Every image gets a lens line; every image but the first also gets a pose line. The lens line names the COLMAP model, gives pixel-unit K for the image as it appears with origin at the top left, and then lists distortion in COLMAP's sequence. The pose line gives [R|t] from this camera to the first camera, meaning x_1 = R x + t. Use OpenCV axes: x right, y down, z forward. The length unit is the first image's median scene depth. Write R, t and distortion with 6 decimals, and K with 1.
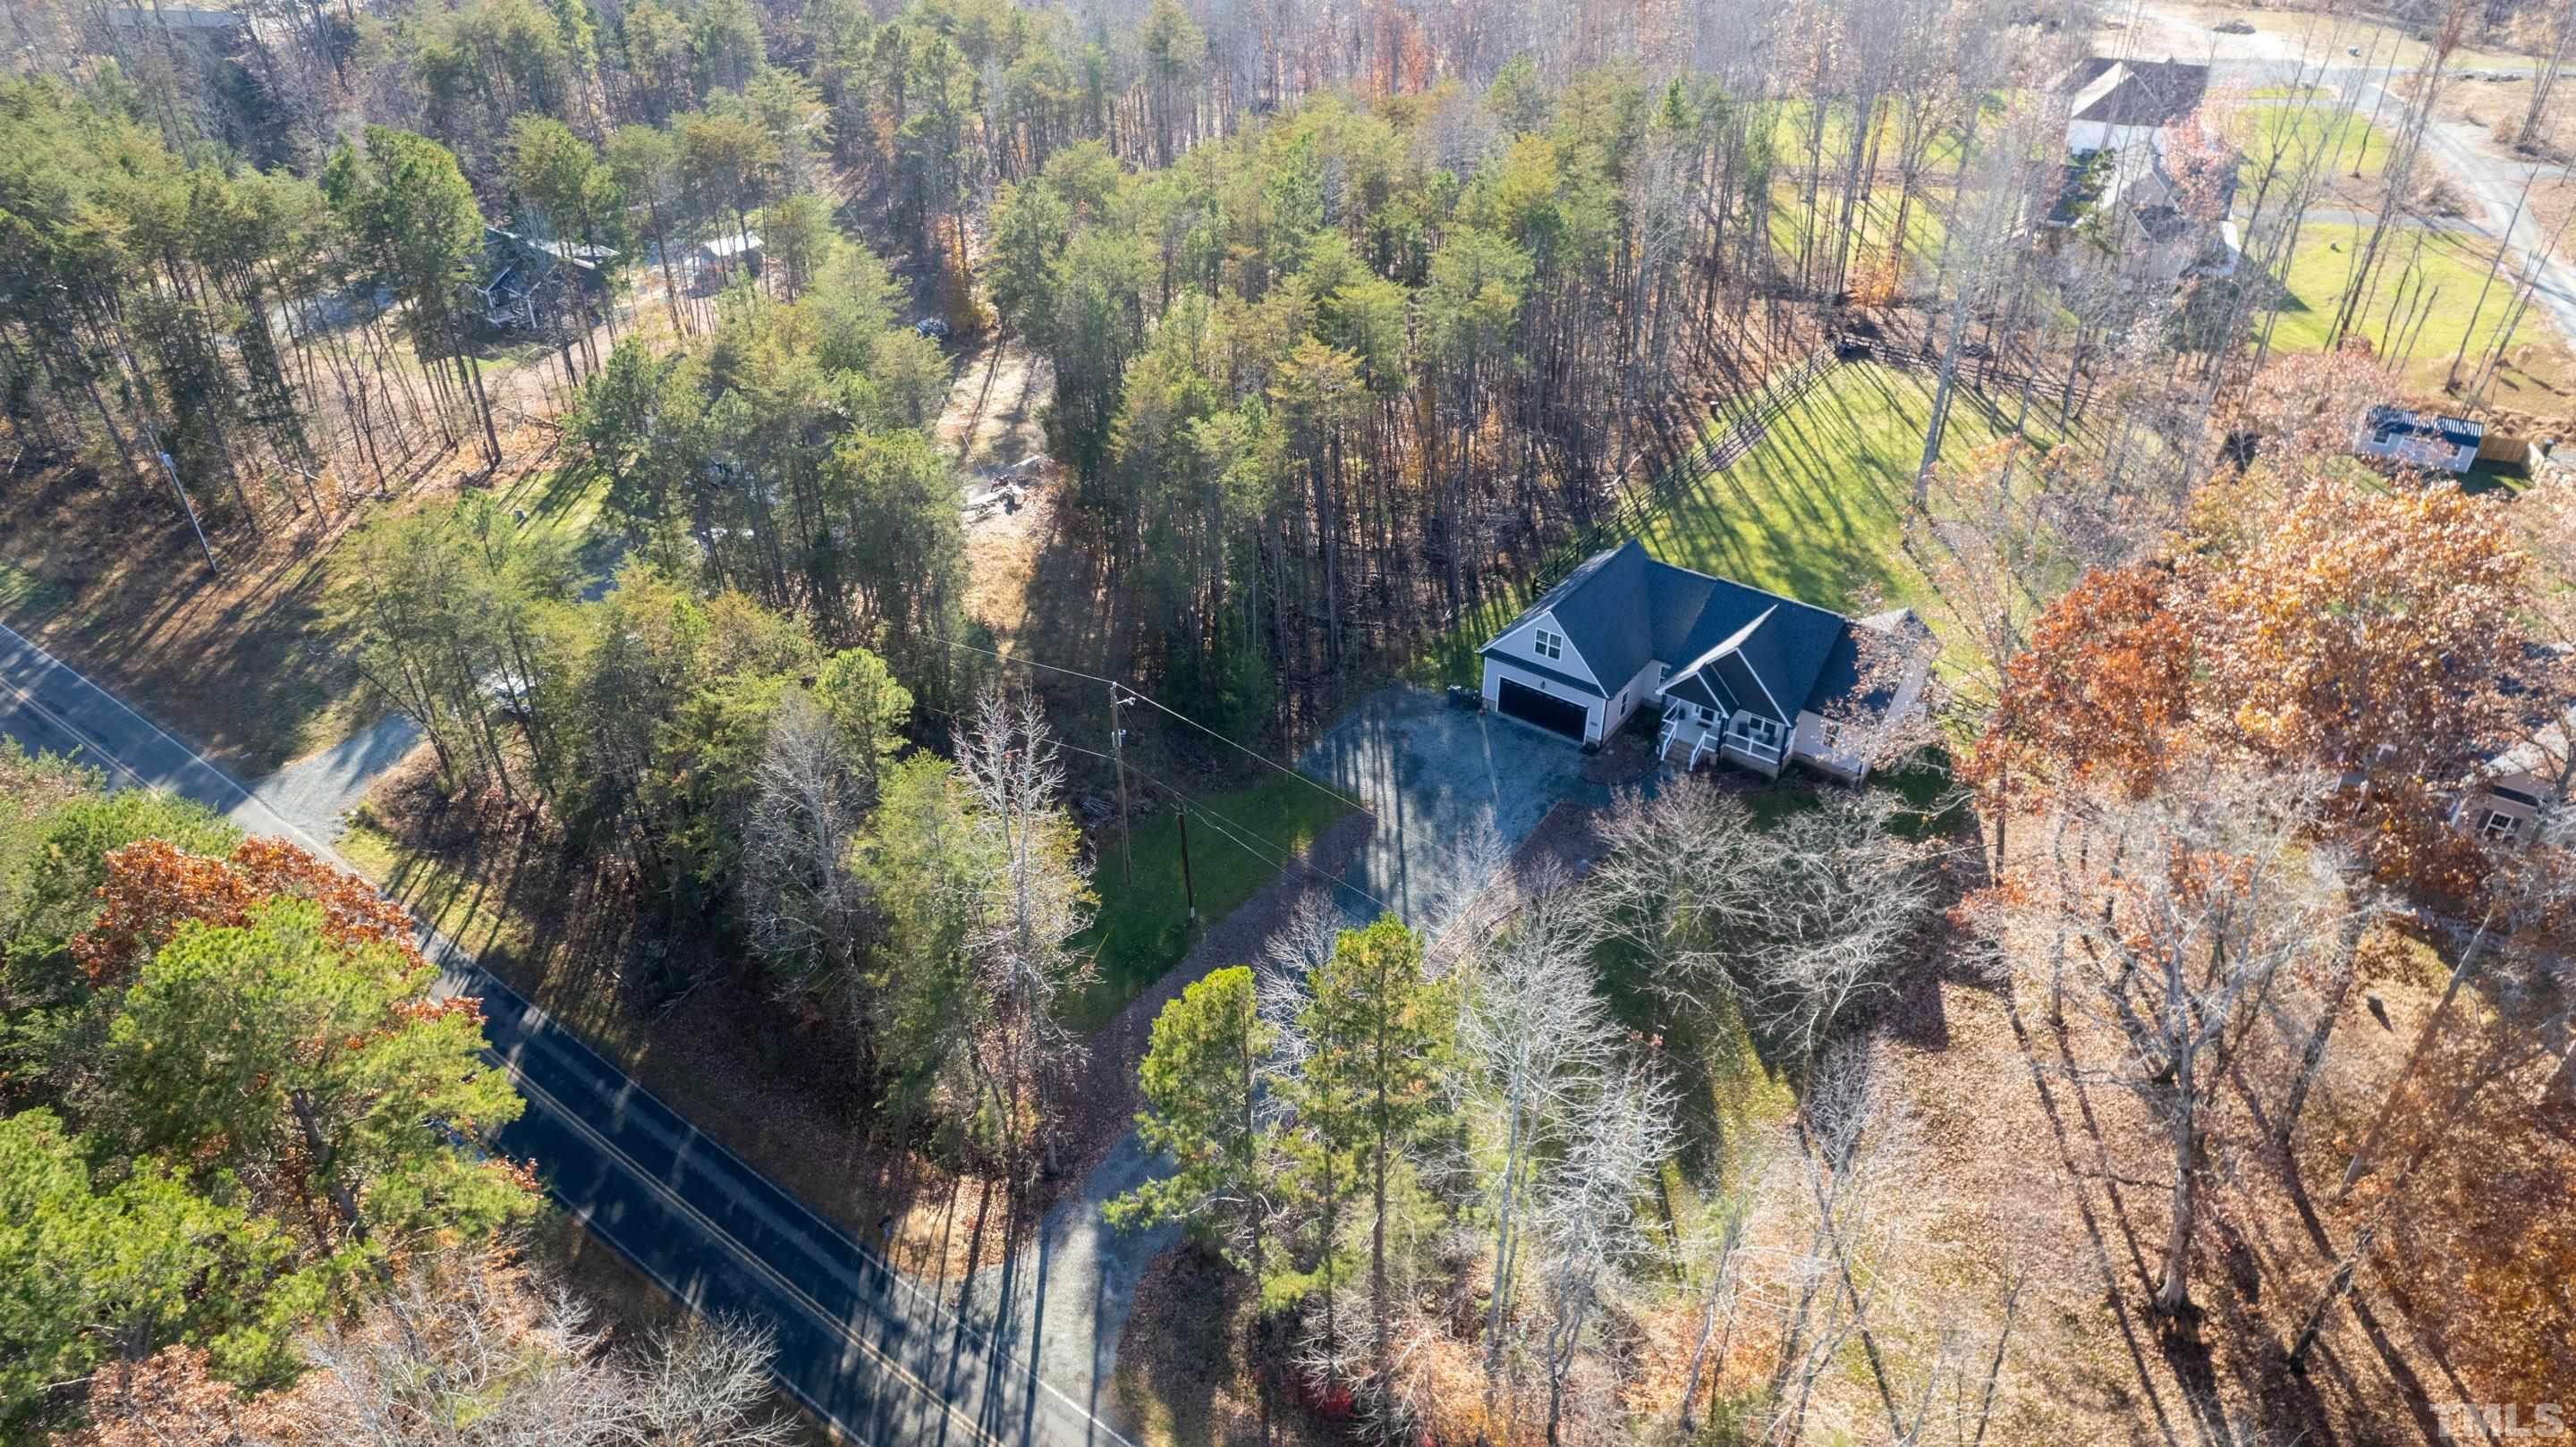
lens RADIAL K [[1664.2, 0, 1290.6], [0, 1664.2, 706.9], [0, 0, 1]] dist [-0.071118, 0.063375]
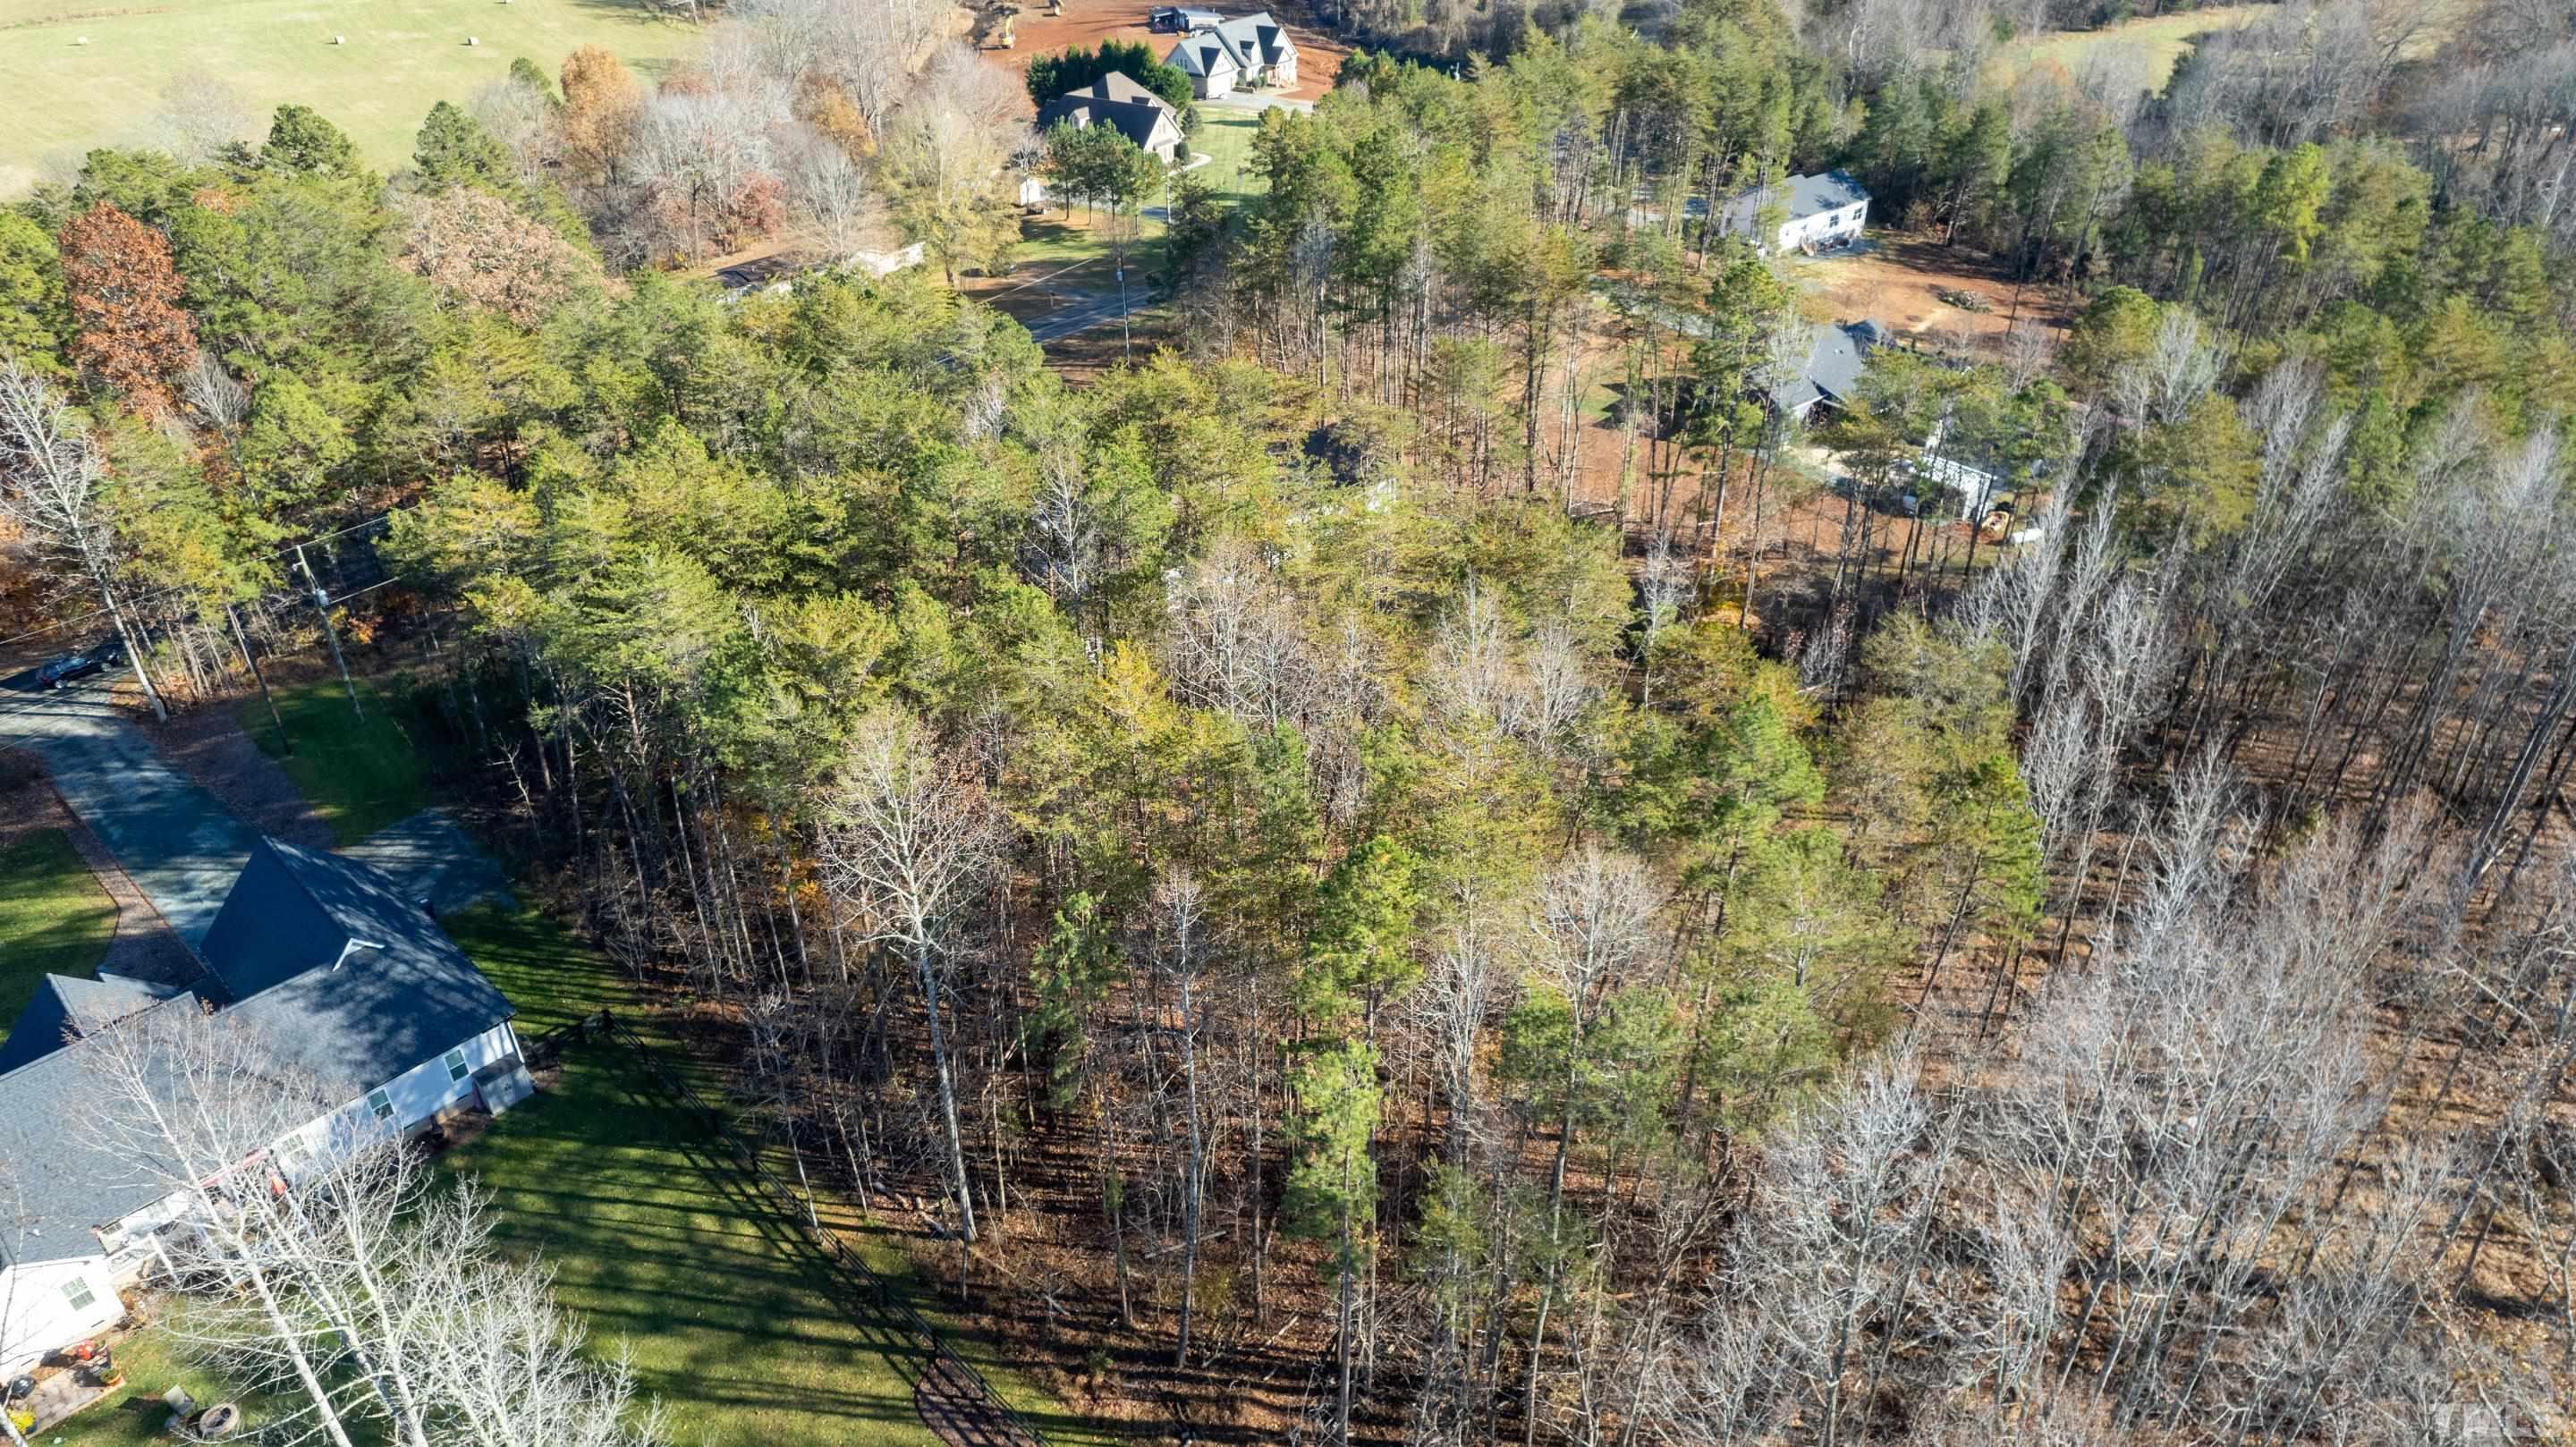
lens RADIAL K [[1664.2, 0, 1287.6], [0, 1664.2, 710.8], [0, 0, 1]] dist [-0.071118, 0.063375]
pose [[-0.137862, 0.524426, -0.840221, 0.605600], [-0.535543, 0.674149, 0.508643, -0.650976], [0.833179, 0.520097, 0.187913, 0.997197]]
